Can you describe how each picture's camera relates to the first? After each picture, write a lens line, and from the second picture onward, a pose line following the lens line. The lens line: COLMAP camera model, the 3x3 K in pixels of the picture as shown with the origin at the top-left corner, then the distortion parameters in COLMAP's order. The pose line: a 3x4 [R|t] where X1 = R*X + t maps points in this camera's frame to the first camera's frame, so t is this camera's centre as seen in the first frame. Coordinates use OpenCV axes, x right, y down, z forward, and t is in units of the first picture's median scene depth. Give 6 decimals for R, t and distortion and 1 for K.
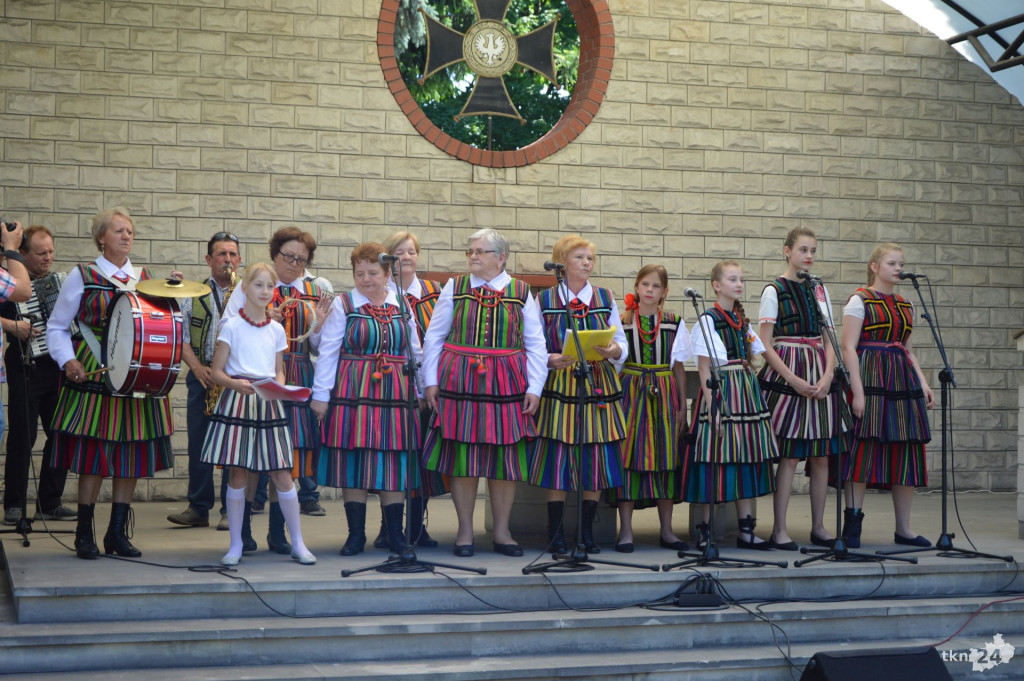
lens RADIAL K [[1682.8, 0, 477.0], [0, 1682.8, 341.1], [0, 0, 1]] dist [-0.047458, 0.000000]
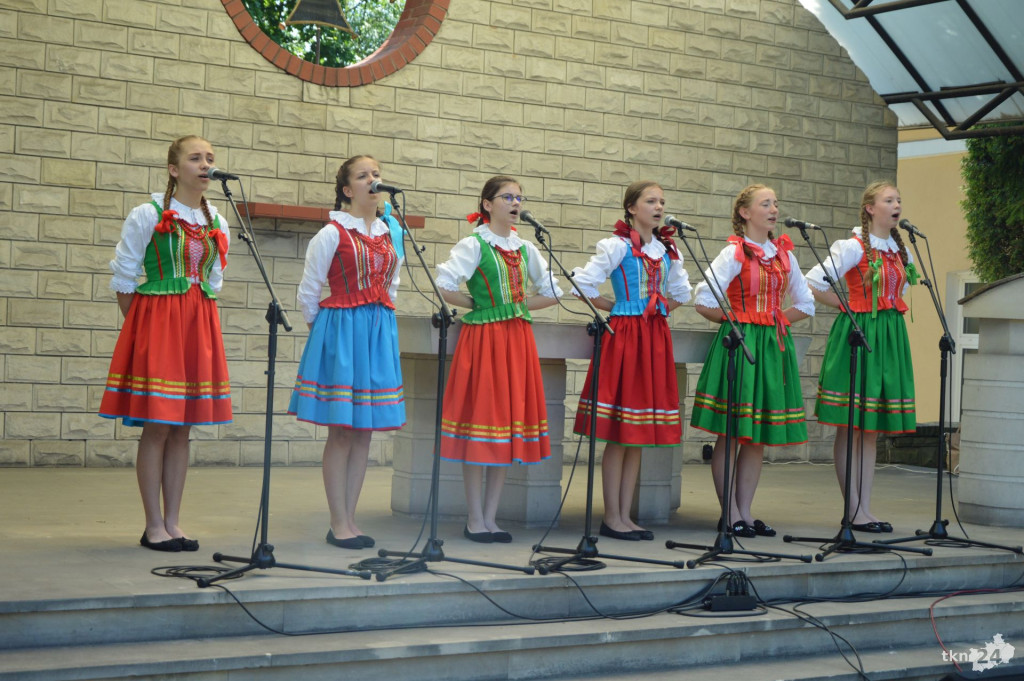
lens RADIAL K [[1682.8, 0, 466.7], [0, 1682.8, 330.6], [0, 0, 1]] dist [-0.047458, 0.000000]
pose [[0.967430, 0.029635, 0.251399, -0.140410], [-0.035396, 0.999203, 0.018427, 0.004683], [-0.250652, -0.026726, 0.967708, 0.147146]]
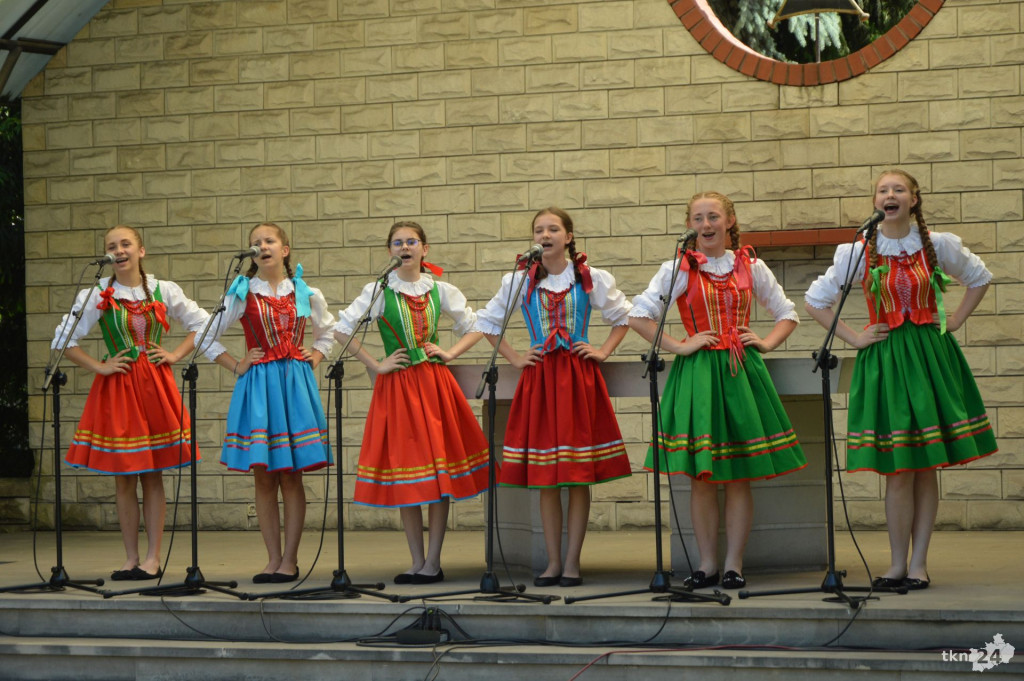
lens RADIAL K [[2742.5, 0, 512.0], [0, 2742.5, 341.9], [0, 0, 1]] dist [0.006321, 0.000000]
pose [[0.789970, -0.034991, -0.612147, 0.676413], [0.042926, 0.999077, -0.001713, 0.006517], [0.611641, -0.024924, 0.790742, -0.041475]]
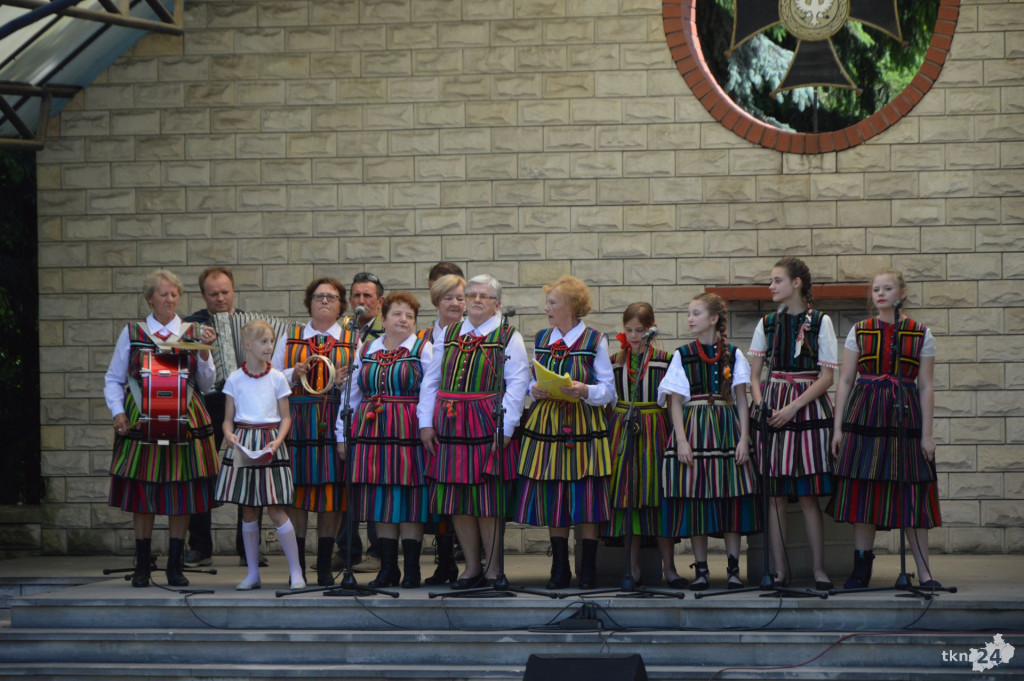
lens RADIAL K [[4130.1, 0, 511.2], [0, 4130.1, 345.9], [0, 0, 1]] dist [0.175246, 0.000000]
pose [[0.861706, -0.023581, -0.506859, 0.955214], [0.031744, 0.999468, 0.007468, -0.030380], [0.506414, -0.022526, 0.861996, -0.863726]]
